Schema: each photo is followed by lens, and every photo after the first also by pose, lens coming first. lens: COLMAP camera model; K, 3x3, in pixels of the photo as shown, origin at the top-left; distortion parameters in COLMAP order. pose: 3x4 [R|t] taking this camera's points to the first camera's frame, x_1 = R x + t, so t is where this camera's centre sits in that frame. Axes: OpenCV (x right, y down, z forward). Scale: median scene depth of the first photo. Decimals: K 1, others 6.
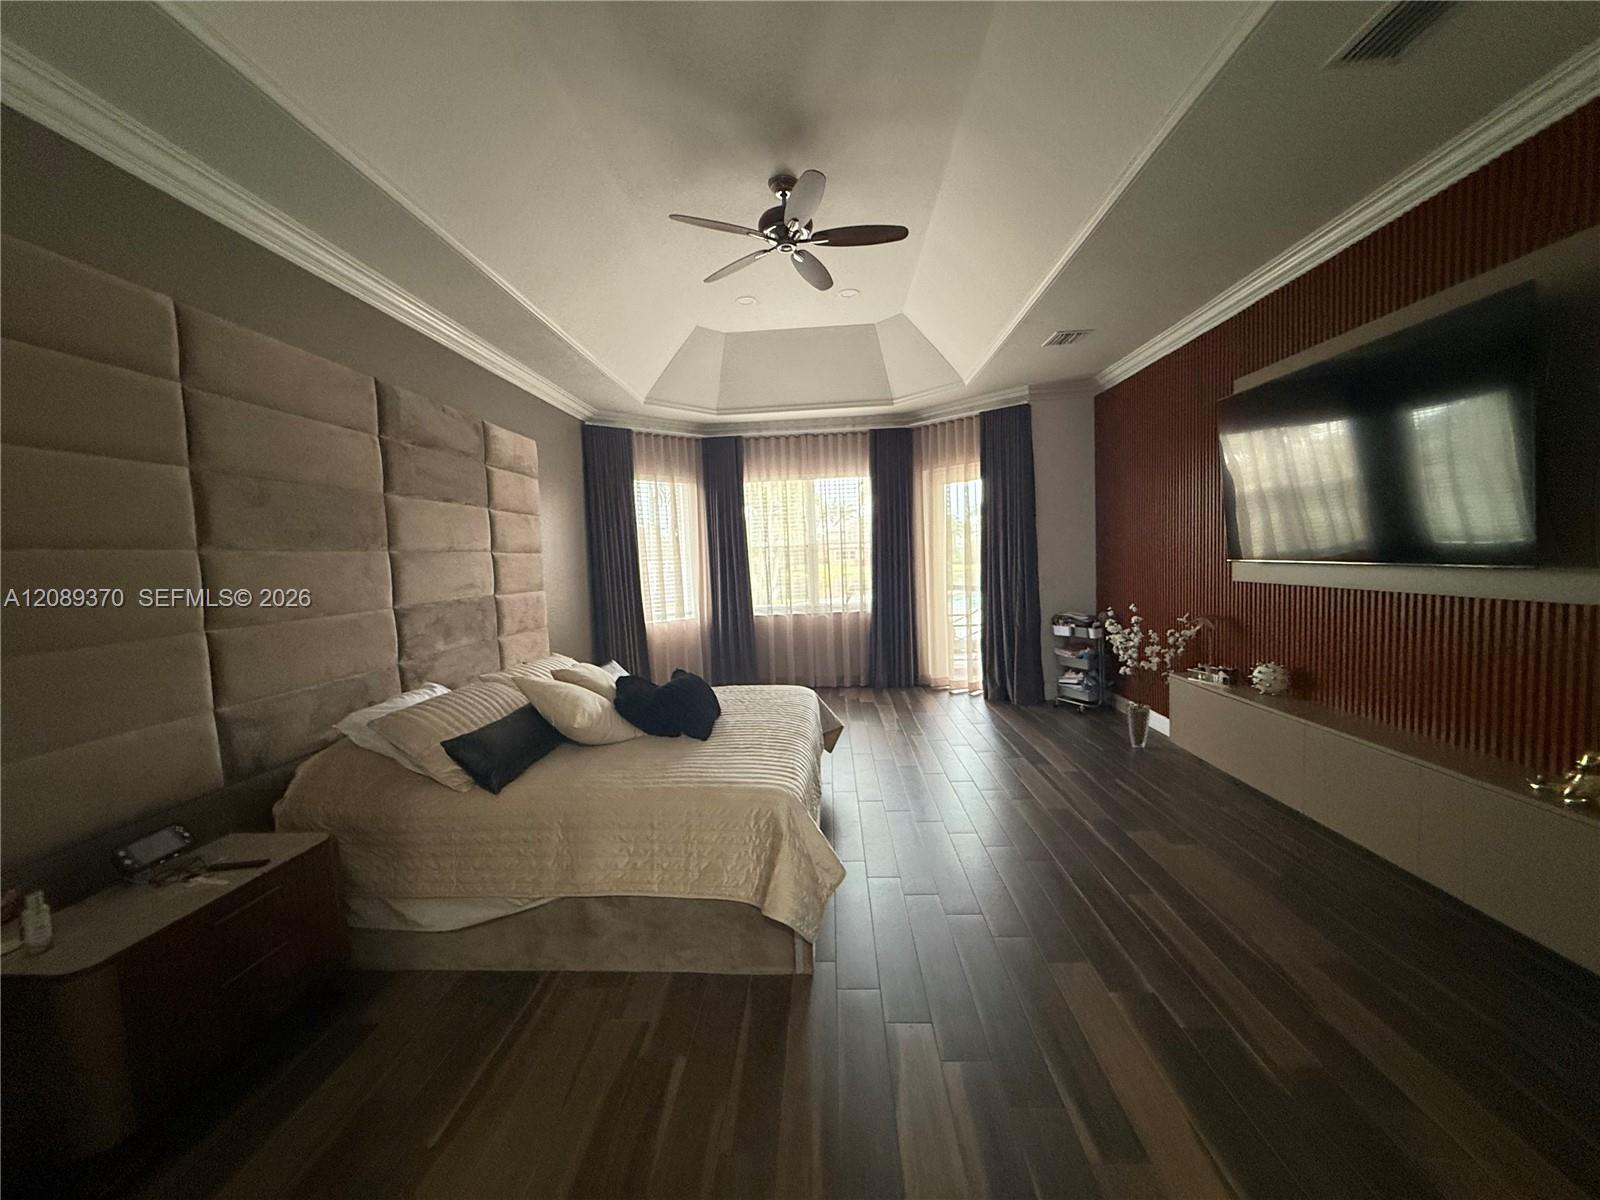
lens RADIAL K [[625.1, 0, 800.0], [0, 625.1, 600.0], [0, 0, 1]] dist [-0.001578, -0.000005]
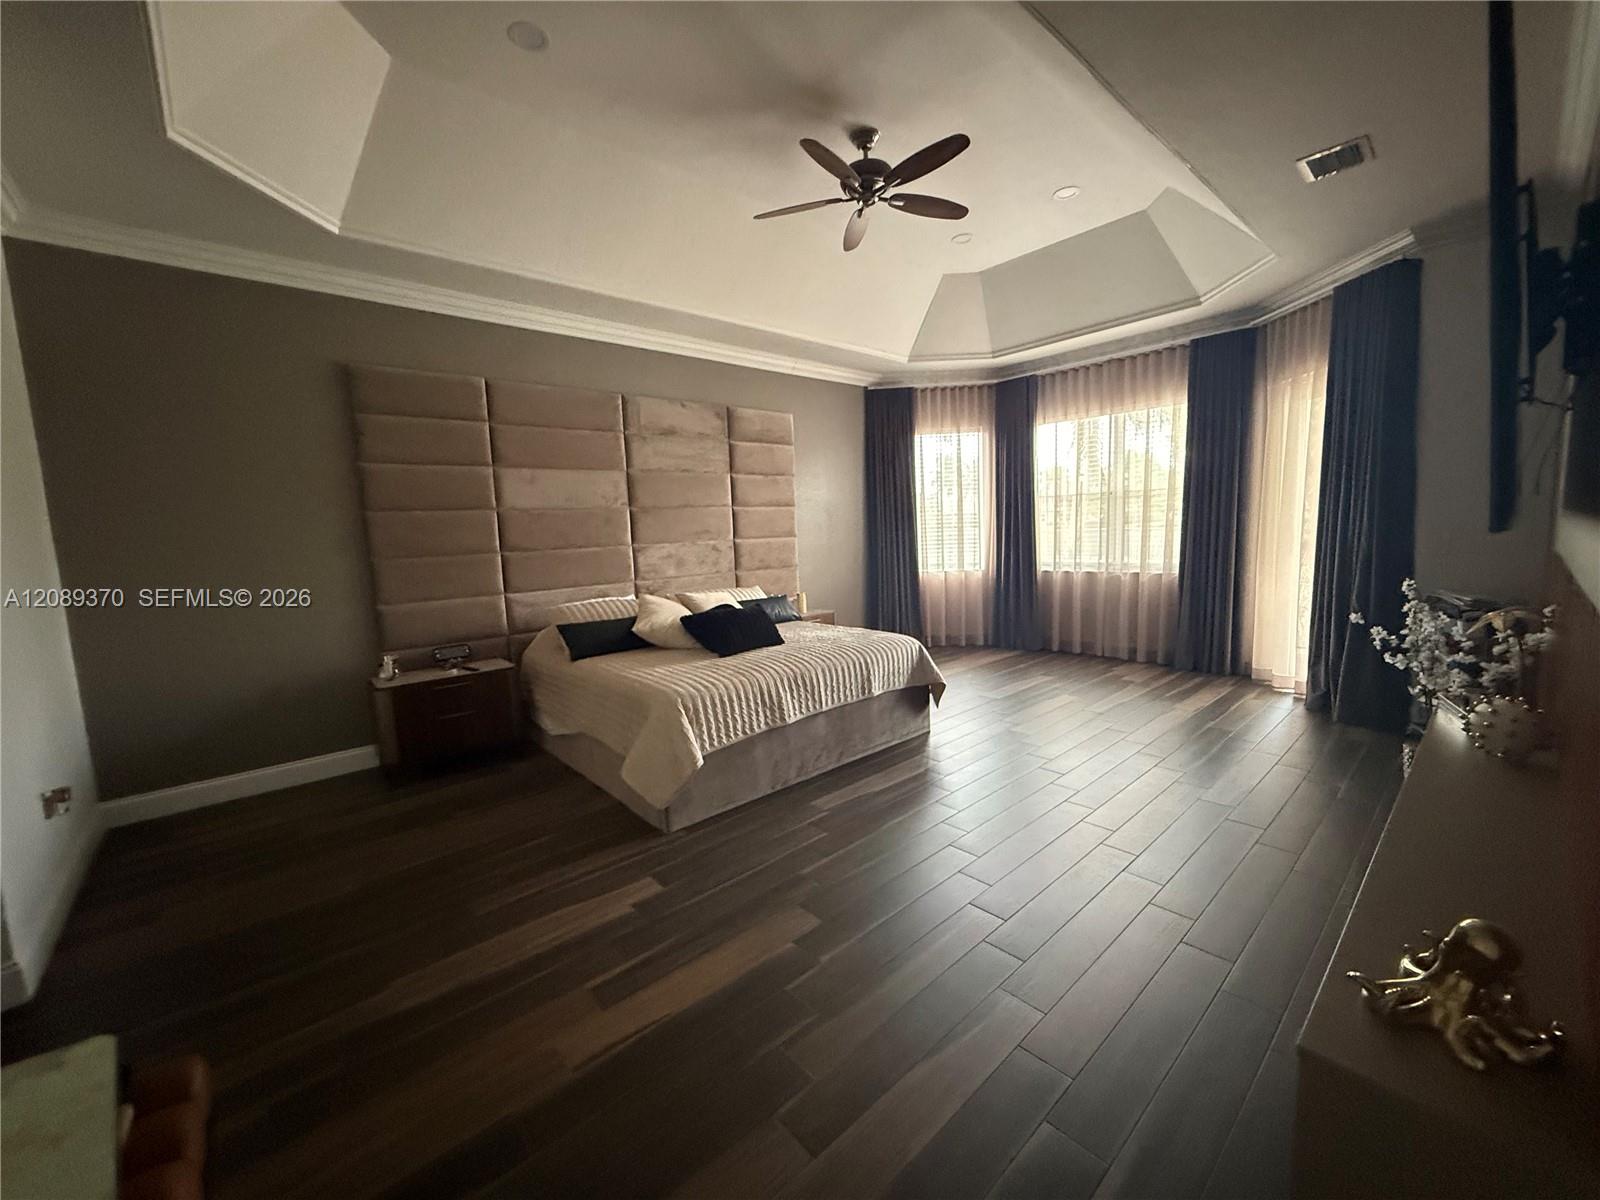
lens RADIAL K [[625.1, 0, 800.0], [0, 625.1, 600.0], [0, 0, 1]] dist [-0.001578, -0.000005]
pose [[0.706689, 0.093249, -0.701353, 0.376454], [-0.036779, 0.994778, 0.095203, -0.007697], [0.706568, -0.041484, 0.706428, 0.100875]]
